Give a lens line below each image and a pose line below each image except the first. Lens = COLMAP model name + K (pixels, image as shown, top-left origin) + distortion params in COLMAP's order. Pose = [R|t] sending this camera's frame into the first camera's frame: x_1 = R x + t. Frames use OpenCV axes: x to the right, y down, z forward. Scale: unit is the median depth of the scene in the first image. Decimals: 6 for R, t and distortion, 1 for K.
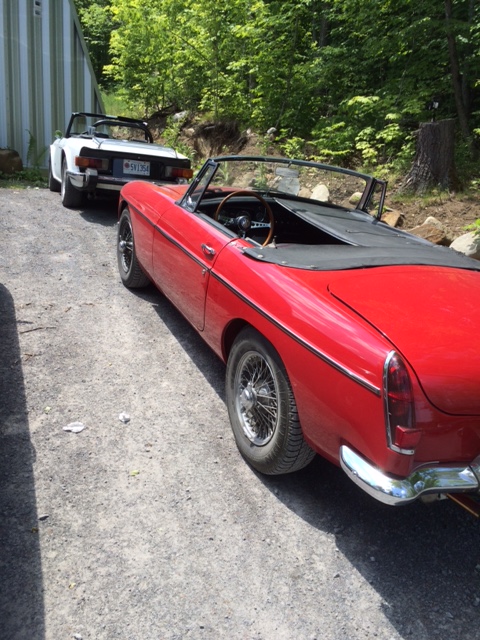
lens RADIAL K [[547.0, 0, 240.0], [0, 547.0, 320.0], [0, 0, 1]] dist [0.094497, -0.127925]
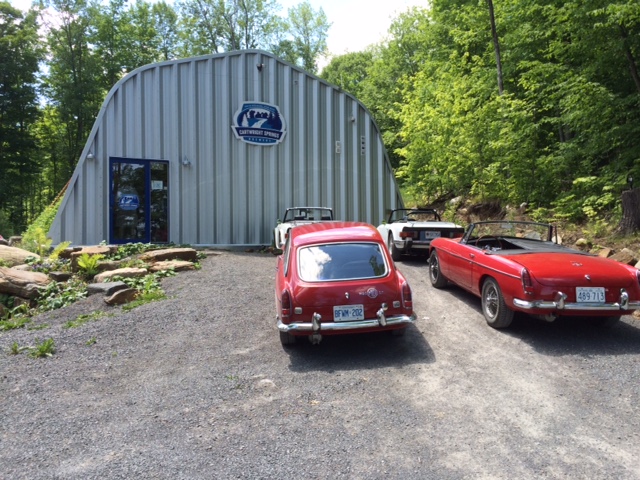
lens RADIAL K [[547.0, 0, 320.0], [0, 547.0, 240.0], [0, 0, 1]] dist [0.094497, -0.127925]
pose [[0.936861, -0.085255, -0.339150, 0.051191], [-0.012167, 0.961294, -0.275258, 0.168486], [0.349489, 0.262005, 0.899561, -0.520567]]
